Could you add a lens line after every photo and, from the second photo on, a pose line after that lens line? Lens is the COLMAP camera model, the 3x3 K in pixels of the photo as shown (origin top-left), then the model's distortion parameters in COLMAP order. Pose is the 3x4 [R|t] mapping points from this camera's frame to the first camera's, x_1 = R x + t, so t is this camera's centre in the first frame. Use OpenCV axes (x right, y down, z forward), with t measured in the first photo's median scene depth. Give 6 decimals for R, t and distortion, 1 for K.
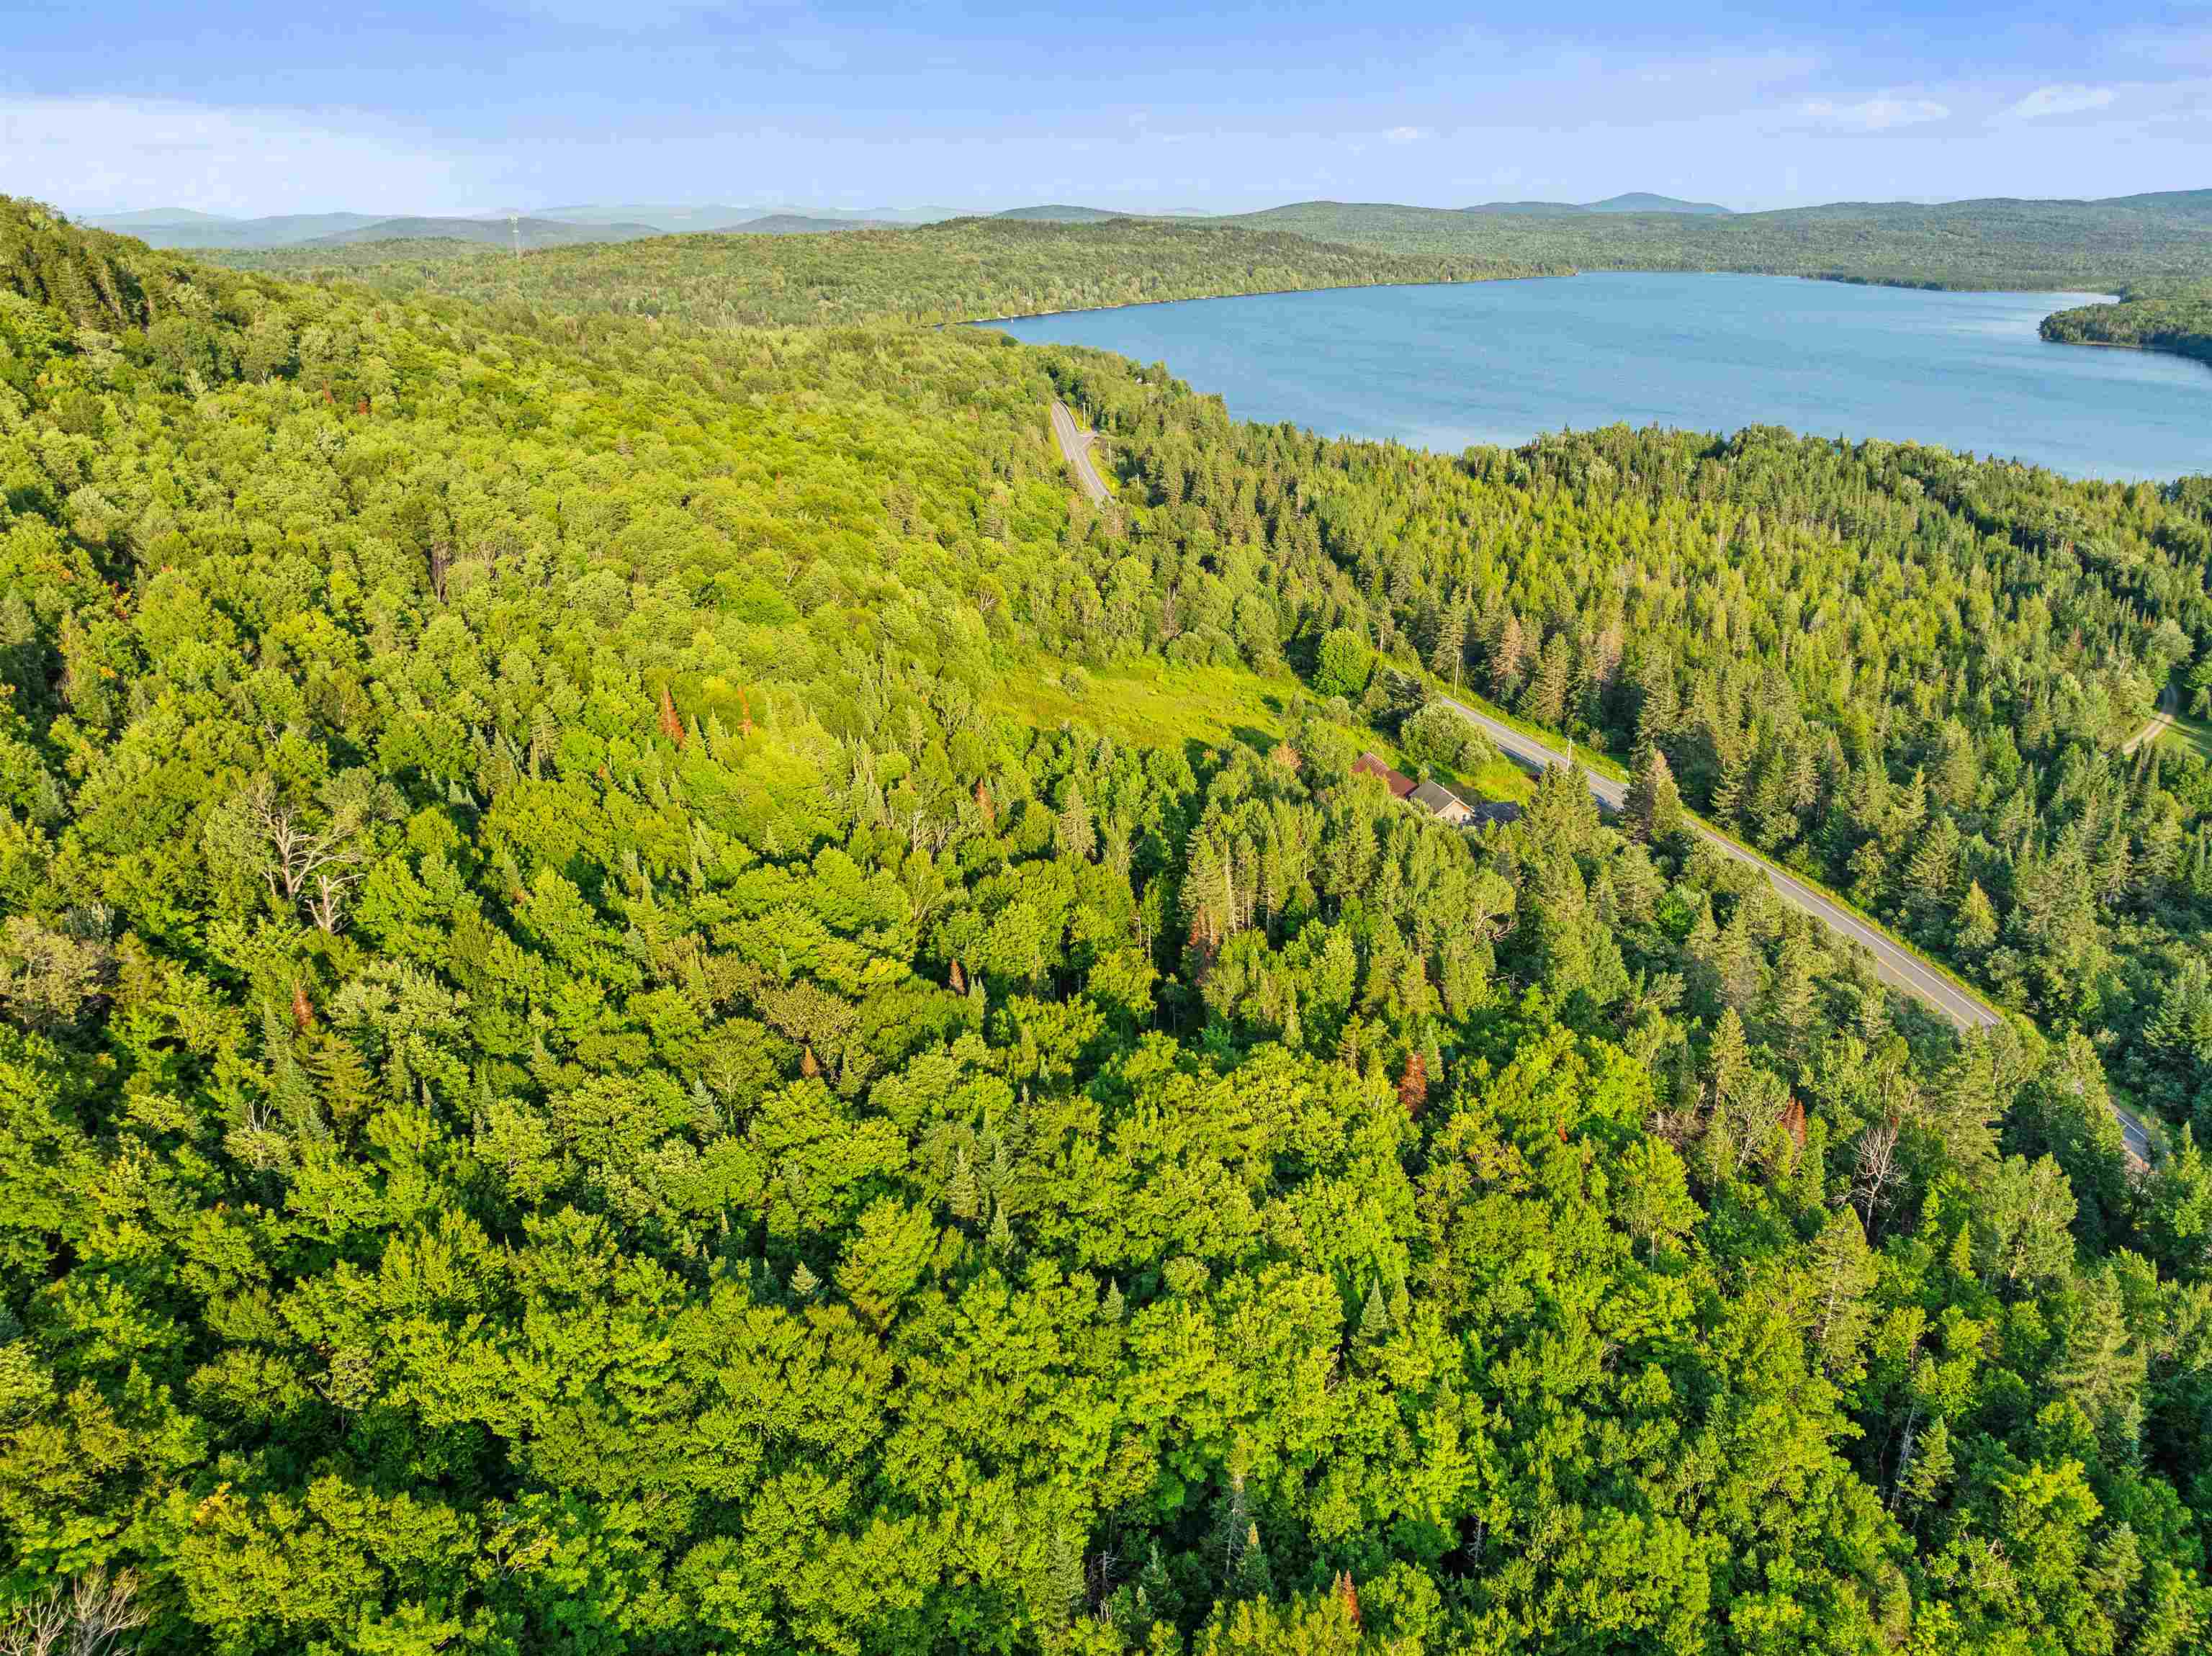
lens RADIAL K [[1559.1, 0, 1174.1], [0, 1559.1, 833.1], [0, 0, 1]] dist [-0.022553, -0.009124]
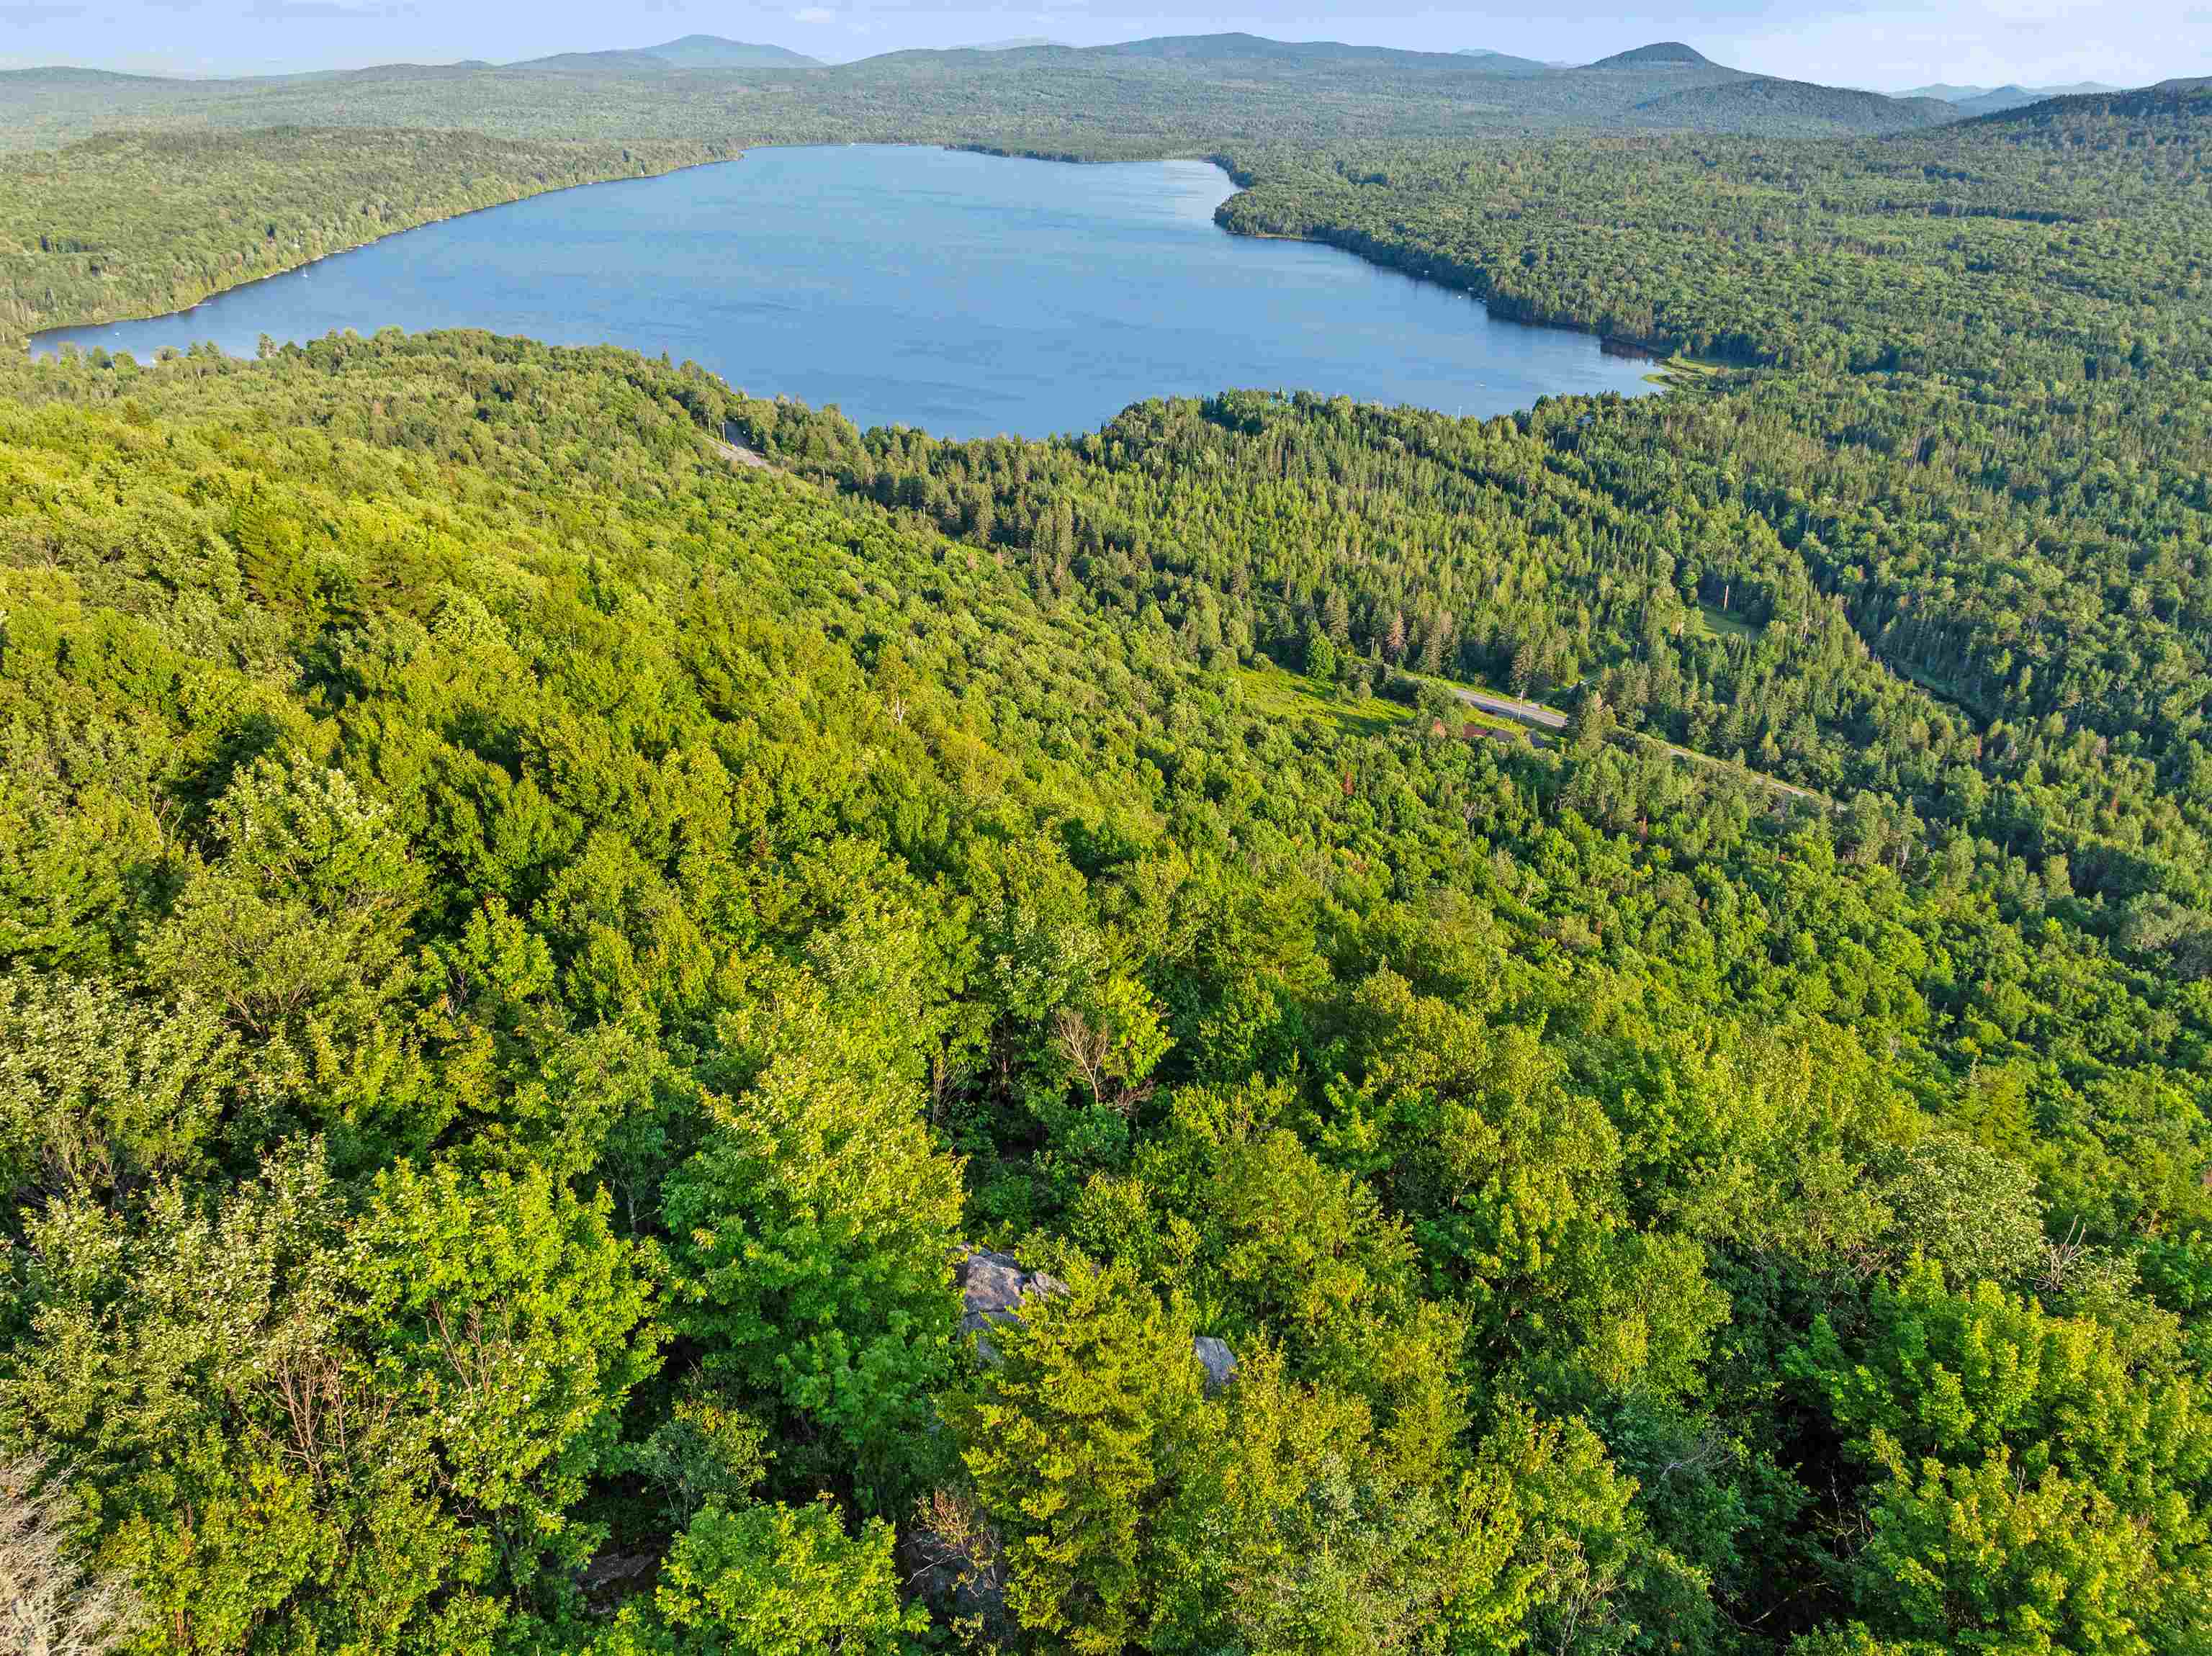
lens RADIAL K [[1570.3, 0, 1084.2], [0, 1570.3, 825.5], [0, 0, 1]] dist [-0.032830, -0.001374]
pose [[0.875827, -0.215713, 0.431735, -0.803578], [0.178486, 0.975903, 0.125522, -0.177618], [-0.448409, -0.032877, 0.893224, -0.327428]]
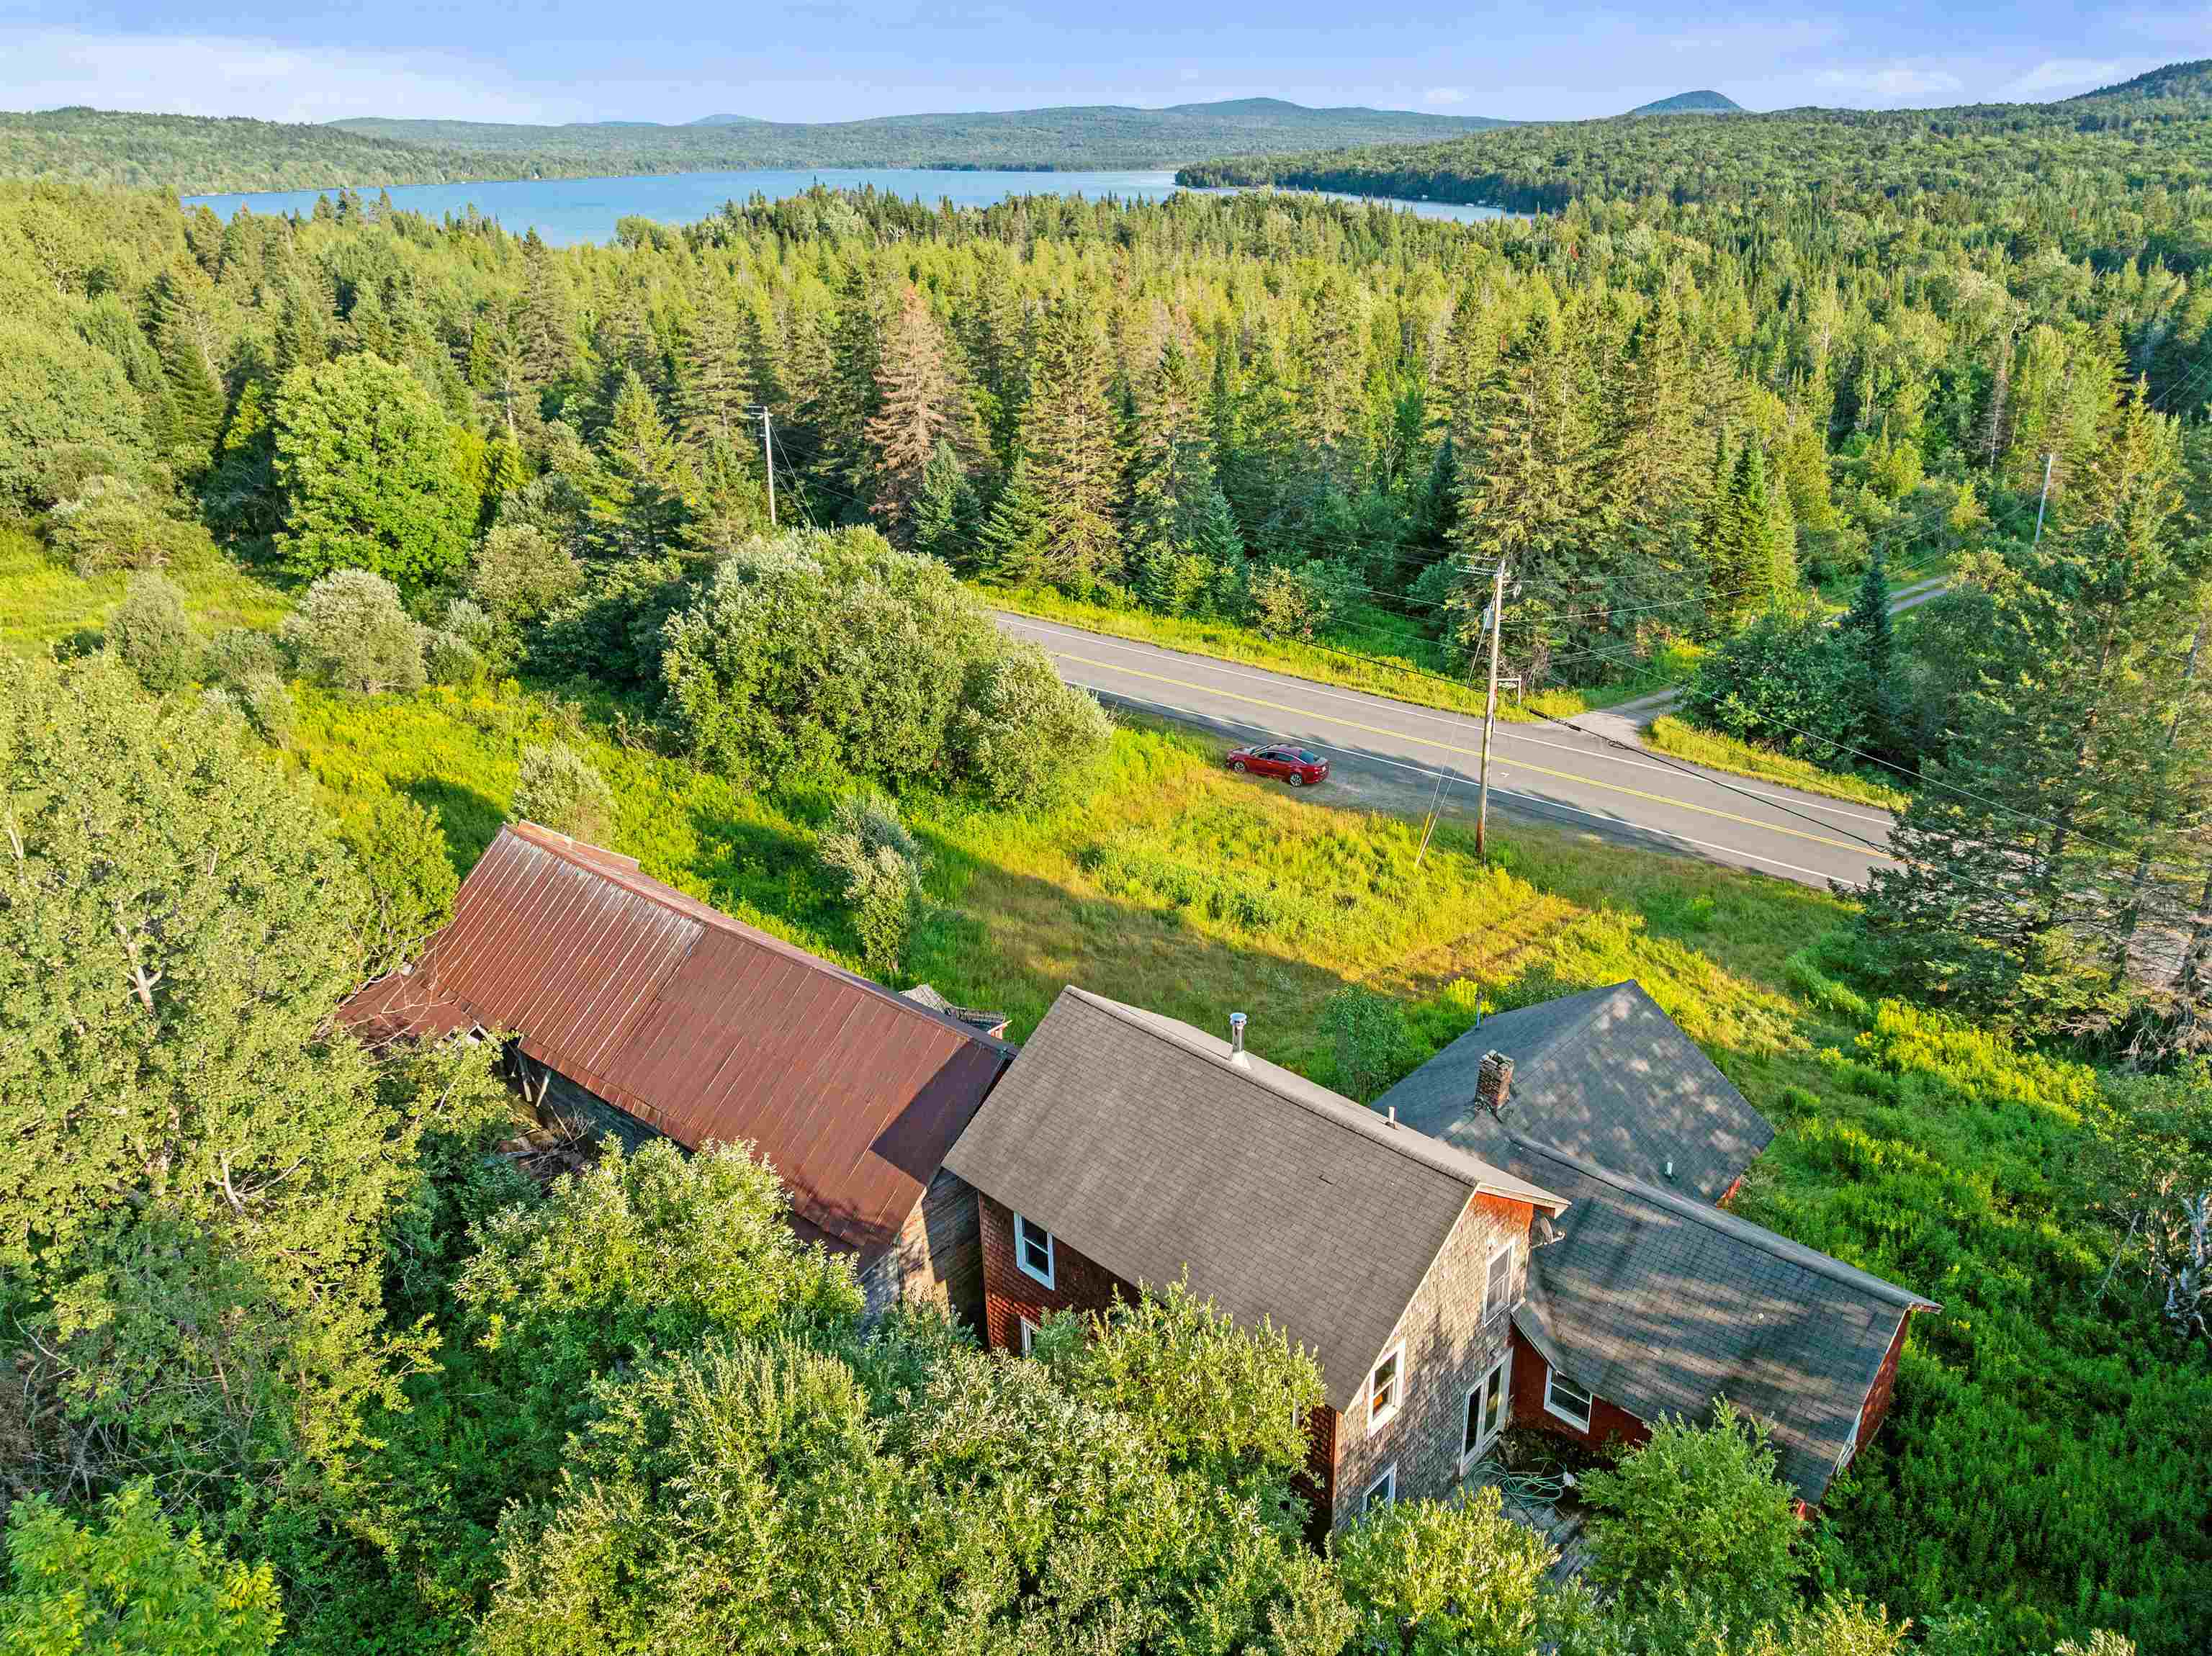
lens RADIAL K [[1579.6, 0, 1152.7], [0, 1579.6, 800.4], [0, 0, 1]] dist [-0.034452, 0.002519]
pose [[0.868303, -0.200123, 0.453873, 0.085377], [0.192441, 0.979245, 0.063611, -0.040892], [-0.457183, 0.032110, 0.888793, 0.651462]]
